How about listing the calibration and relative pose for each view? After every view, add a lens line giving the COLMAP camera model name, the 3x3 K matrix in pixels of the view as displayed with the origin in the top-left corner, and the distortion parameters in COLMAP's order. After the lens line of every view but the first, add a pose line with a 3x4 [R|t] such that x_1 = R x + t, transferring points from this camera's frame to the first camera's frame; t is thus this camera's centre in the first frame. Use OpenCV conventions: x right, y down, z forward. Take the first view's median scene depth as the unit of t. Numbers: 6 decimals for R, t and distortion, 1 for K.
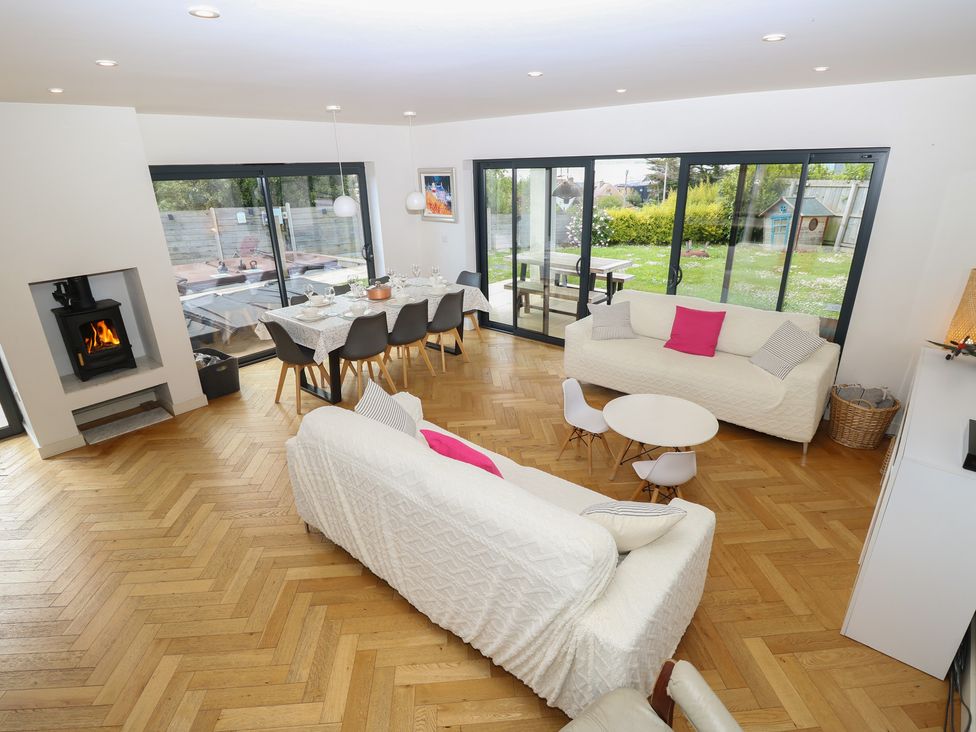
lens RADIAL K [[512.1, 0, 488.2], [0, 512.1, 365.3], [0, 0, 1]] dist [0.002870, -0.014853]
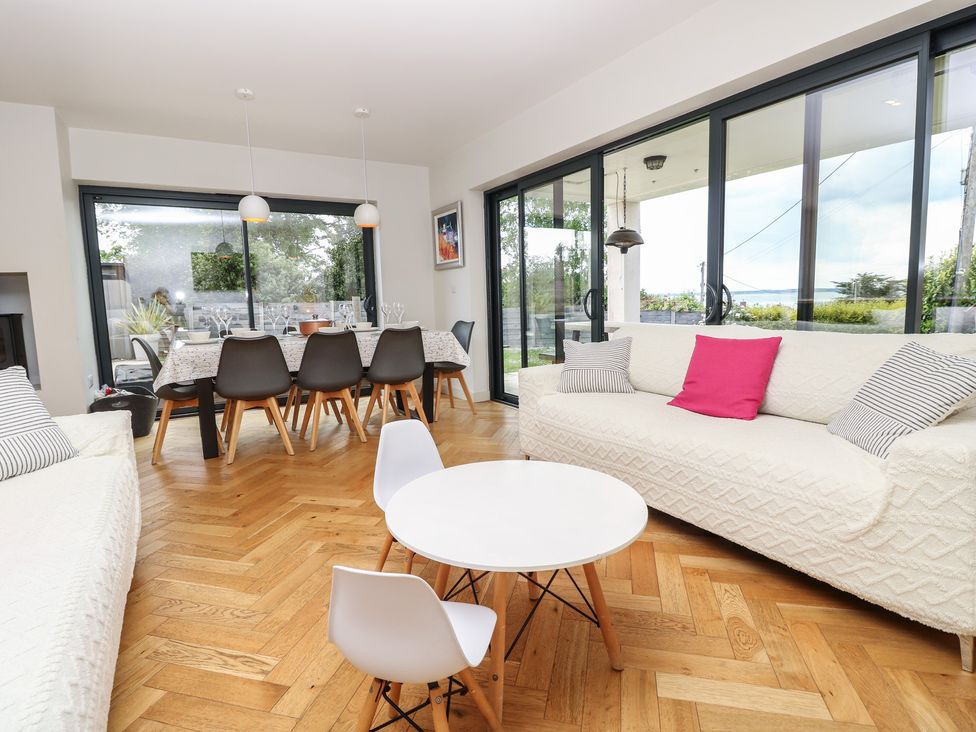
lens RADIAL K [[512.1, 0, 489.0], [0, 512.1, 360.3], [0, 0, 1]] dist [0.002870, -0.014853]
pose [[0.948615, 0.033561, -0.314646, 0.340073], [-0.110328, 0.967041, -0.229477, 0.067215], [0.296574, 0.252399, 0.921053, 0.432370]]
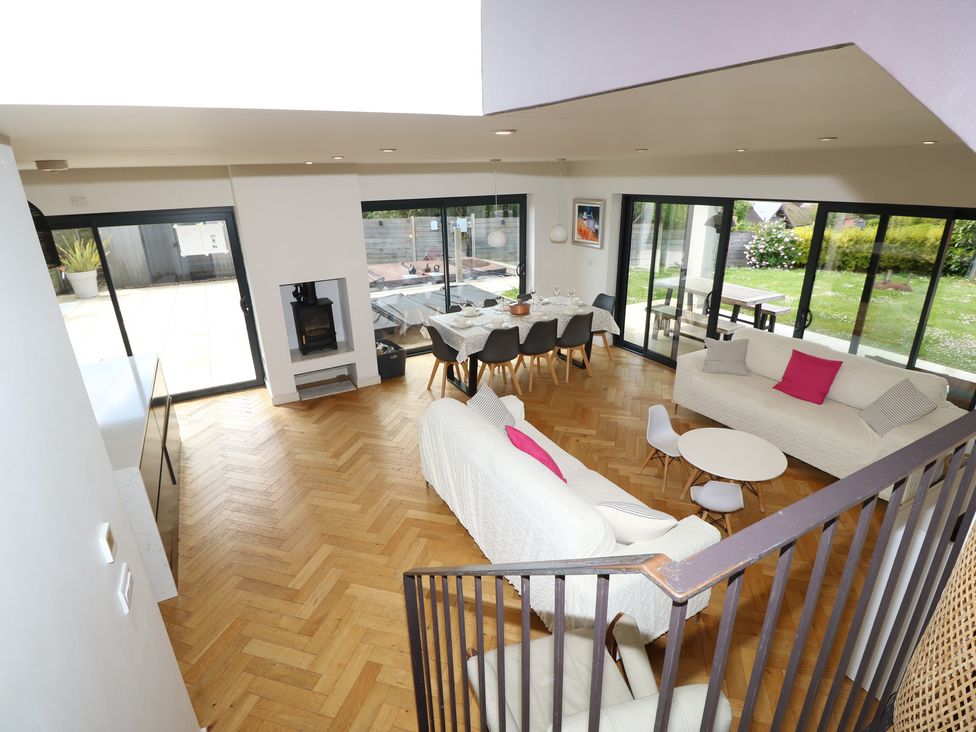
lens RADIAL K [[512.1, 0, 483.3], [0, 512.1, 366.9], [0, 0, 1]] dist [0.002870, -0.014853]
pose [[0.936357, 0.125566, -0.327824, 0.133096], [-0.125539, 0.991859, 0.021337, -0.027464], [0.327834, 0.021176, 0.944498, -0.165829]]
